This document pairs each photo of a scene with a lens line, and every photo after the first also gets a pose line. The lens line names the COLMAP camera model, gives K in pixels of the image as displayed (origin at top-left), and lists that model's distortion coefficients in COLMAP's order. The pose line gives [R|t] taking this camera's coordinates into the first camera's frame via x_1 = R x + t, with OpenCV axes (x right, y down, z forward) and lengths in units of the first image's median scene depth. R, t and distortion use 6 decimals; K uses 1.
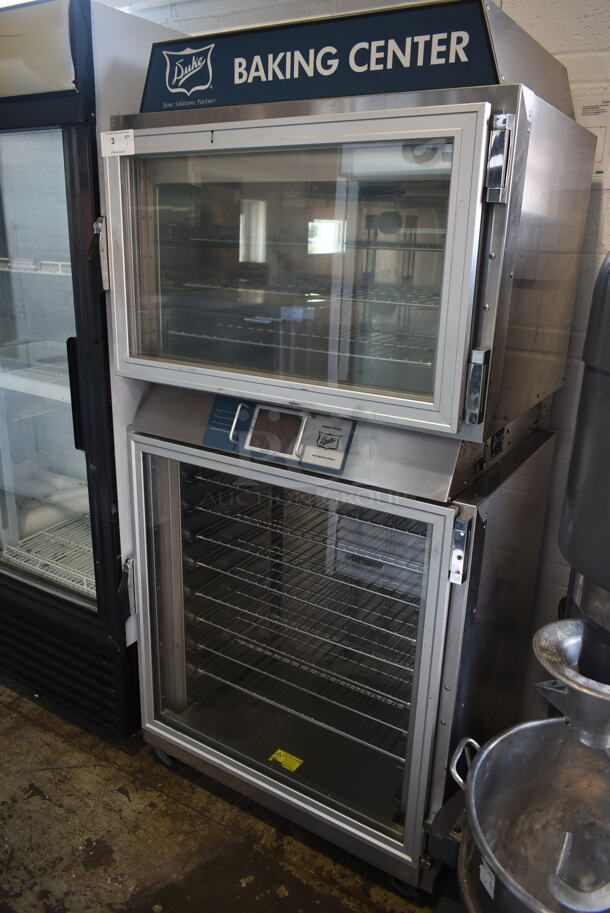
lens RADIAL K [[693.7, 0, 303.0], [0, 693.7, 455.4], [0, 0, 1]] dist [-0.022679, 0.005324]
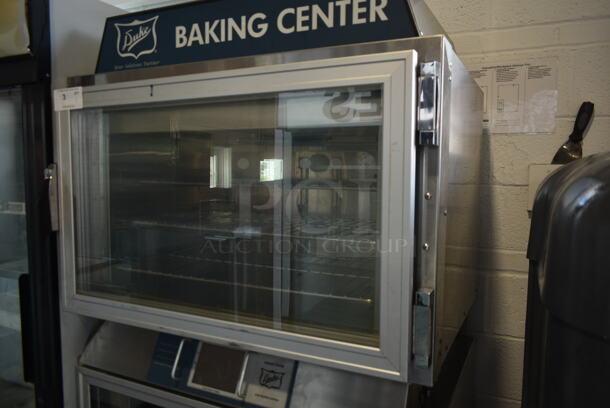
lens RADIAL K [[463.5, 0, 307.8], [0, 463.5, 204.7], [0, 0, 1]] dist [-0.022679, 0.005324]
pose [[0.994192, -0.028090, 0.103892, 0.026262], [0.050885, 0.973310, -0.223782, -0.108559], [-0.094834, 0.227769, 0.969086, 0.298199]]
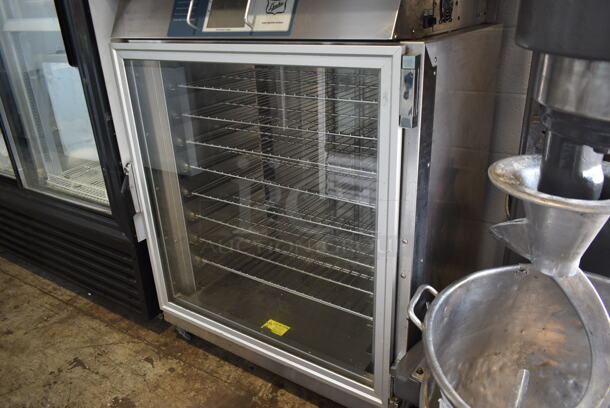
lens RADIAL K [[463.5, 0, 307.8], [0, 463.5, 204.7], [0, 0, 1]] dist [-0.022679, 0.005324]
pose [[0.997676, -0.054838, -0.040441, 0.090775], [0.058609, 0.993372, 0.098875, 0.196772], [0.034751, -0.101016, 0.994278, 0.296563]]
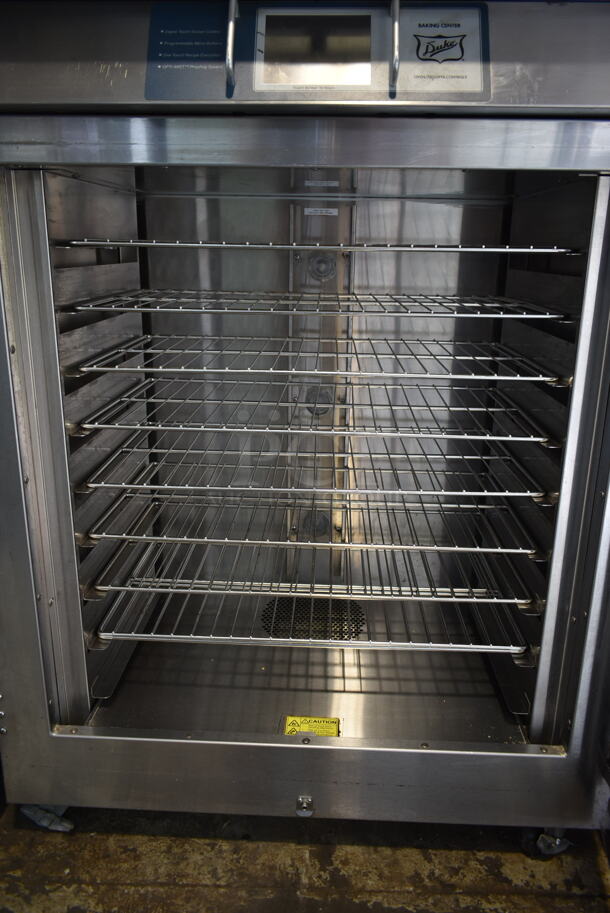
lens RADIAL K [[693.7, 0, 303.0], [0, 693.7, 455.4], [0, 0, 1]] dist [-0.022679, 0.005324]
pose [[0.864891, -0.158688, 0.476216, -0.336750], [0.162654, 0.986125, 0.033194, 0.239457], [-0.474876, 0.048749, 0.878702, 0.593750]]
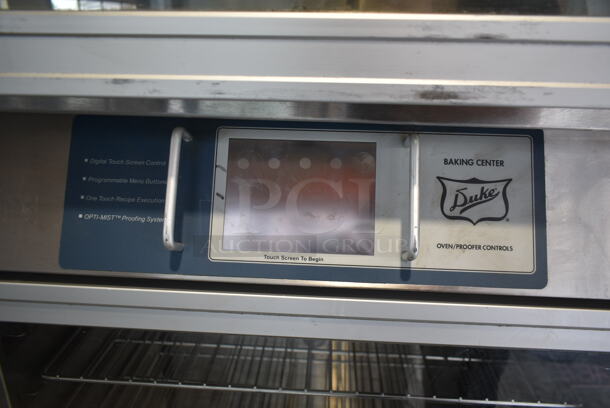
lens RADIAL K [[511.2, 0, 305.0], [0, 511.2, 204.0], [0, 0, 1]] dist [-0.011417, -0.000206]
pose [[0.875141, -0.168781, 0.453476, -0.159096], [0.153274, 0.985626, 0.071047, -0.049692], [-0.458950, 0.007330, 0.888432, 0.780301]]
